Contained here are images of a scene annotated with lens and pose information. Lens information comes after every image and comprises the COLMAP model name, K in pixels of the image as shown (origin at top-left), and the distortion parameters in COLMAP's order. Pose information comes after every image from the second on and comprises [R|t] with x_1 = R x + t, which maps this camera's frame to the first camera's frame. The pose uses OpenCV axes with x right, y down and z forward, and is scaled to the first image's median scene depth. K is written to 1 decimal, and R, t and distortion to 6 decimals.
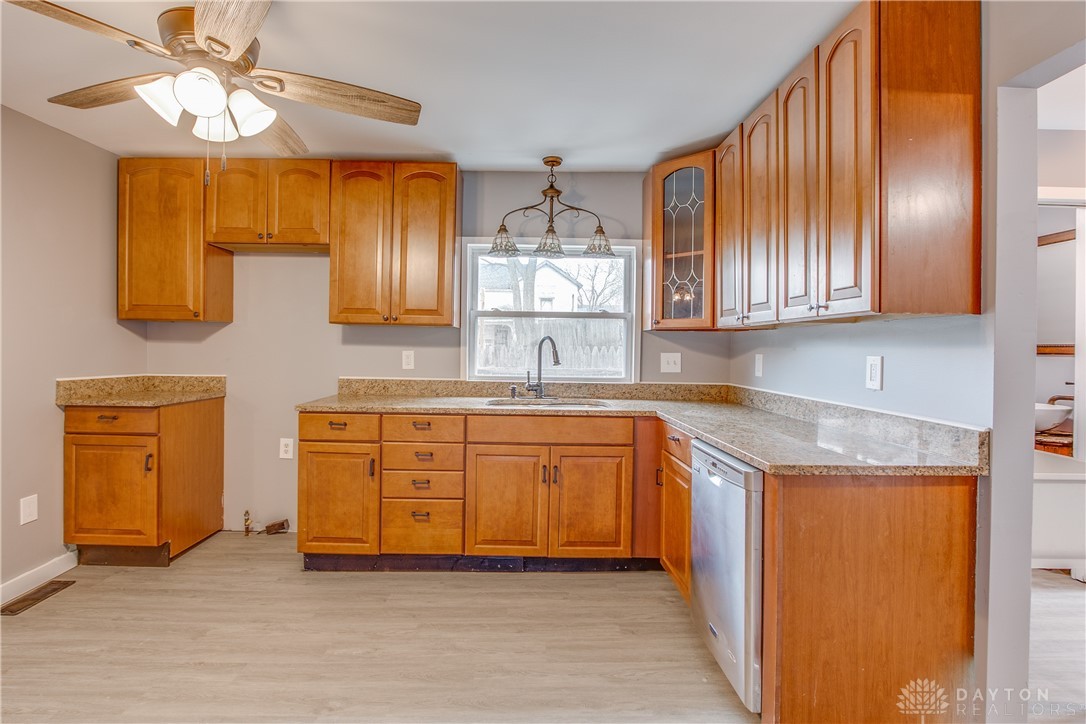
lens RADIAL K [[519.6, 0, 532.8], [0, 519.6, 350.7], [0, 0, 1]] dist [-0.019089, 0.002408]
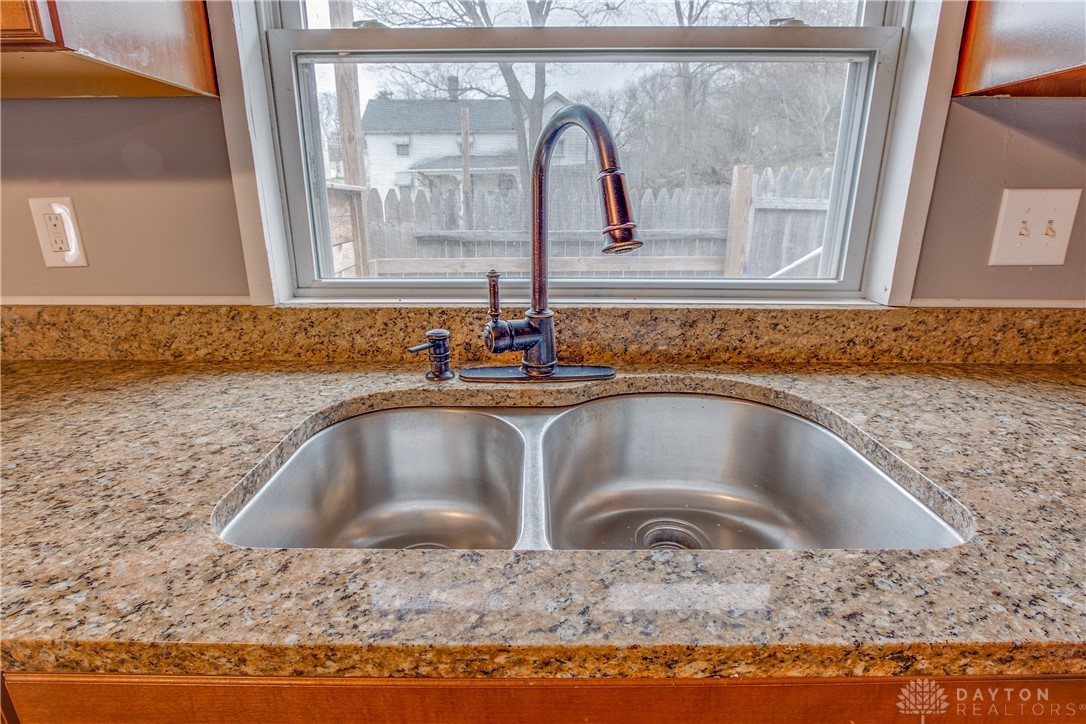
lens RADIAL K [[526.0, 0, 532.0], [0, 526.0, 347.9], [0, 0, 1]] dist [-0.019782, 0.000215]
pose [[0.999695, -0.011055, -0.022068, 0.016292], [0.016509, 0.964141, 0.264877, 0.009807], [0.018349, -0.265160, 0.964030, 0.850663]]
